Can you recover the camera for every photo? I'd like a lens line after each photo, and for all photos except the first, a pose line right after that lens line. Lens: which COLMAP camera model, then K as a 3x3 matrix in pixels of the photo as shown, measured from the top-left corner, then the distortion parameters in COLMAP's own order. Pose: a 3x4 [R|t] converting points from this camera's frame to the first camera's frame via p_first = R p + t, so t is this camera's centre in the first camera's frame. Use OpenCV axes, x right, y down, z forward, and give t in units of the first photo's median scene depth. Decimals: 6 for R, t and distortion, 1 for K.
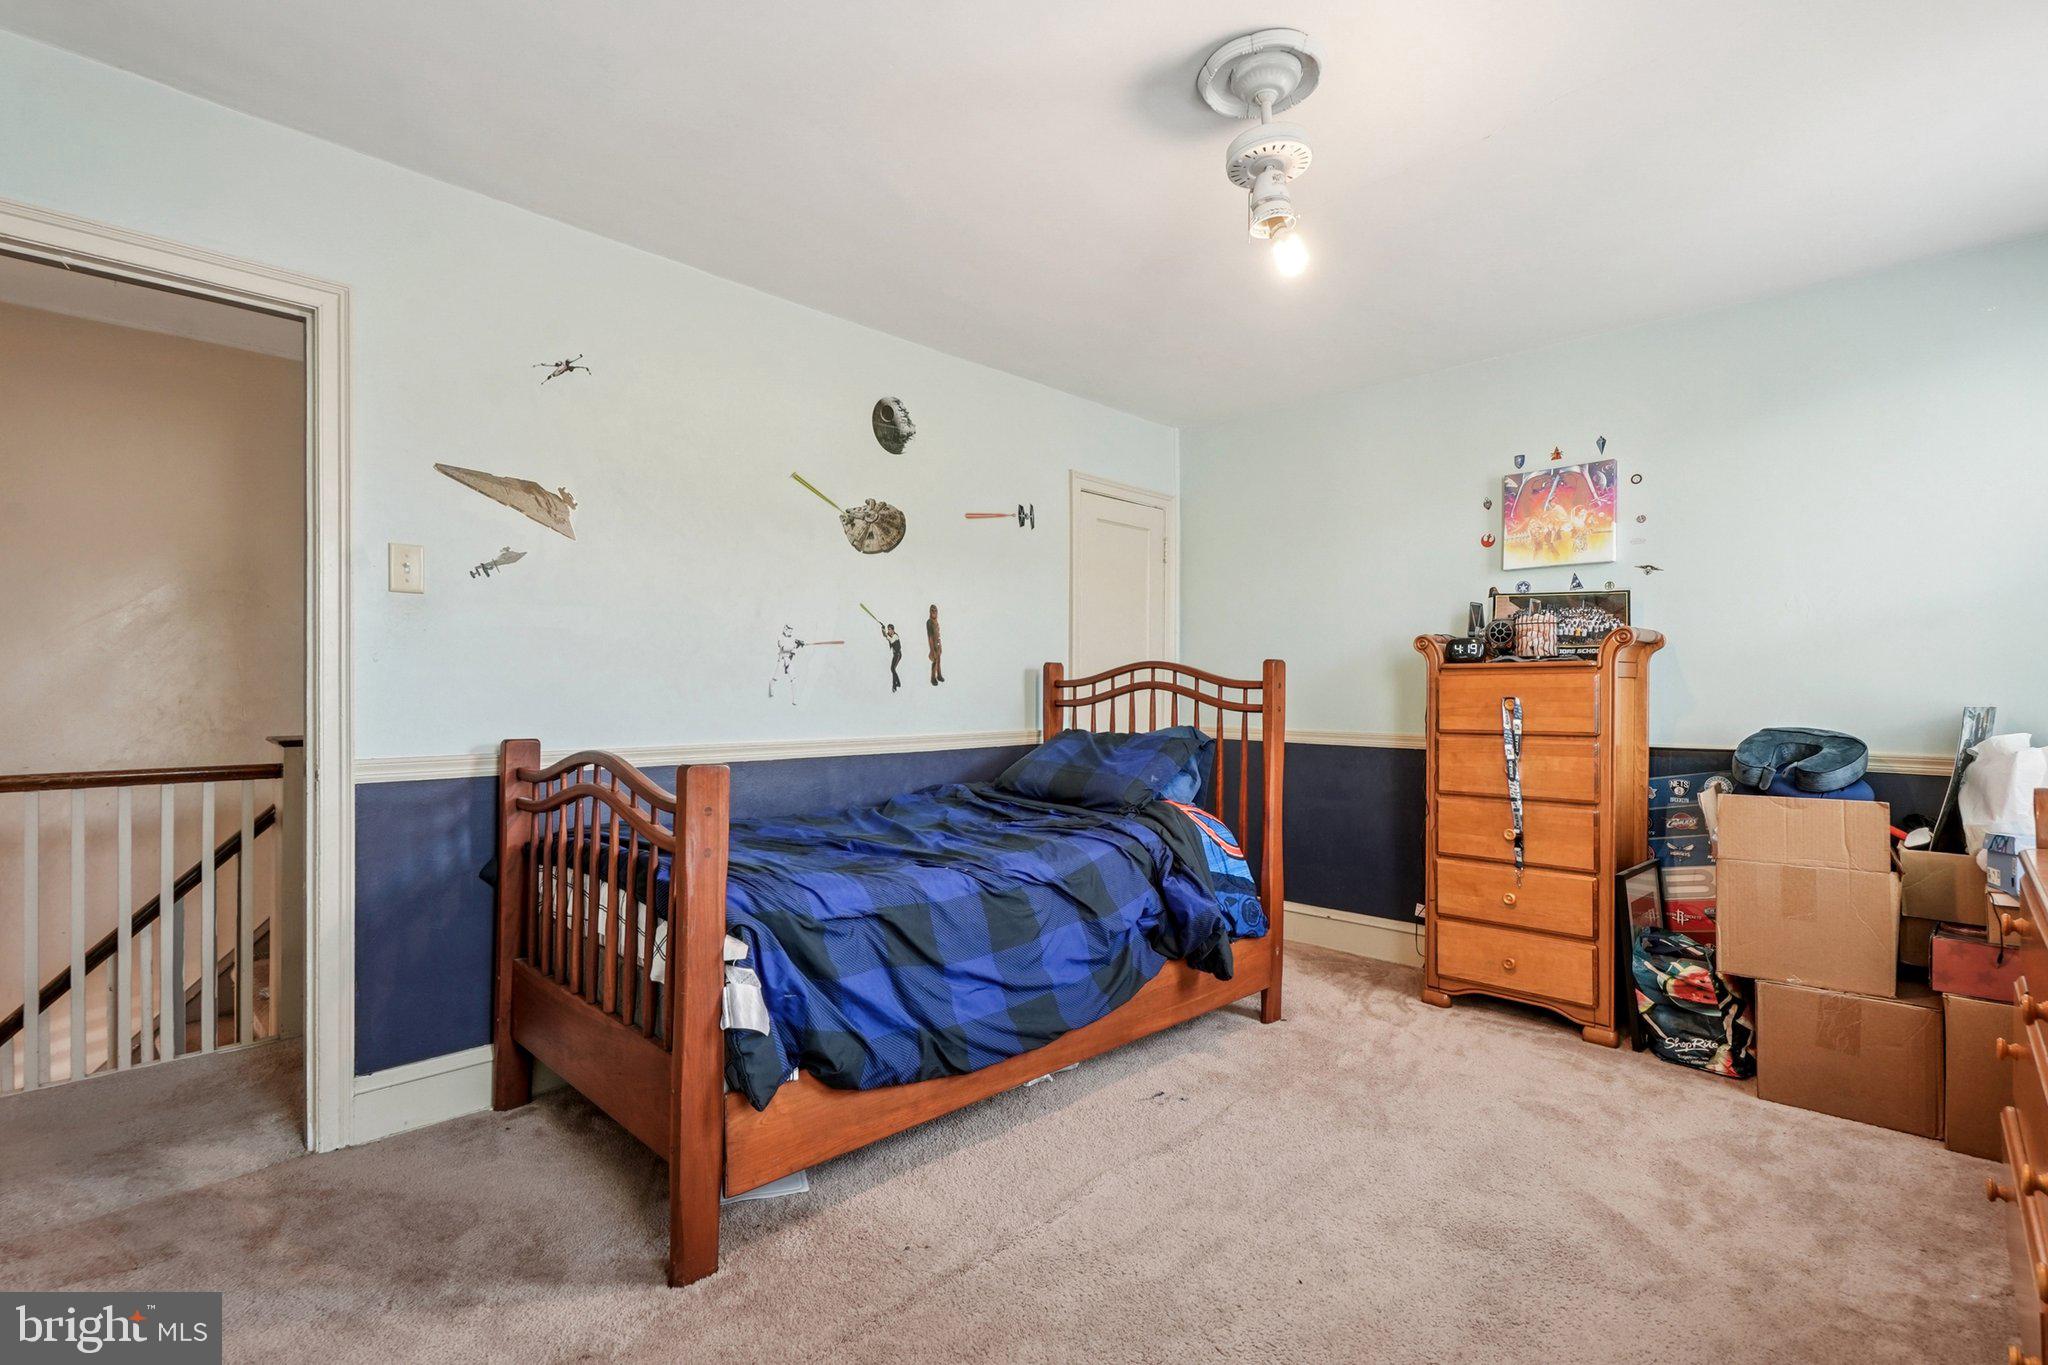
lens RADIAL K [[956.1, 0, 1024.0], [0, 956.1, 682.5], [0, 0, 1]] dist [-0.002994, -0.000309]
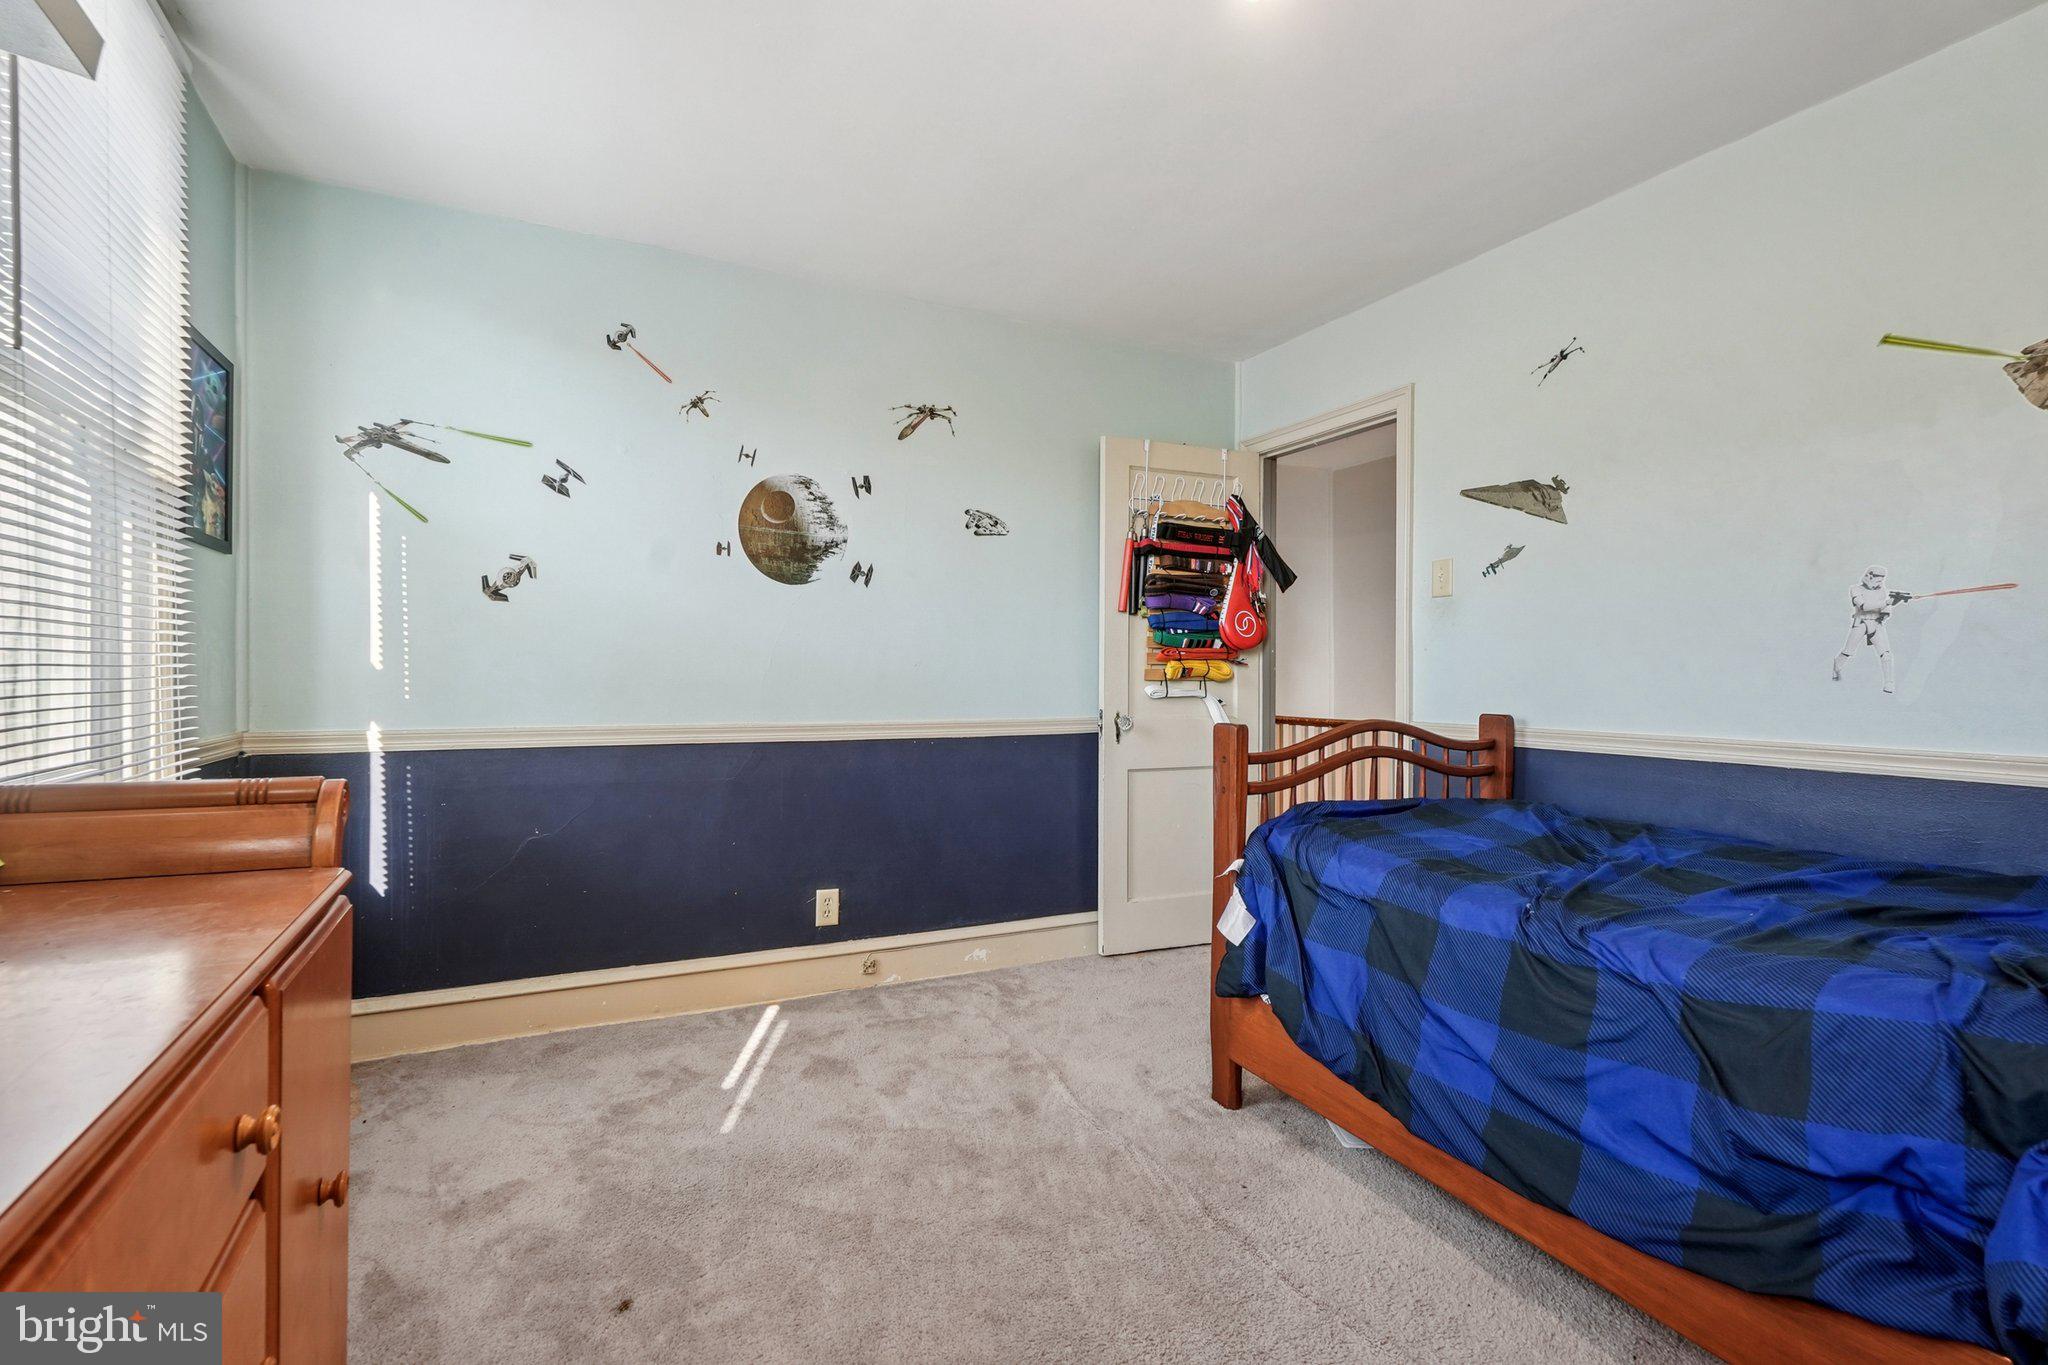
lens RADIAL K [[956.1, 0, 1024.0], [0, 956.1, 682.5], [0, 0, 1]] dist [-0.002994, -0.000309]
pose [[-0.345313, -0.000662, -0.938487, 0.721864], [-0.001144, 0.999999, -0.000285, 0.022013], [0.938487, 0.000975, -0.345314, 0.854978]]
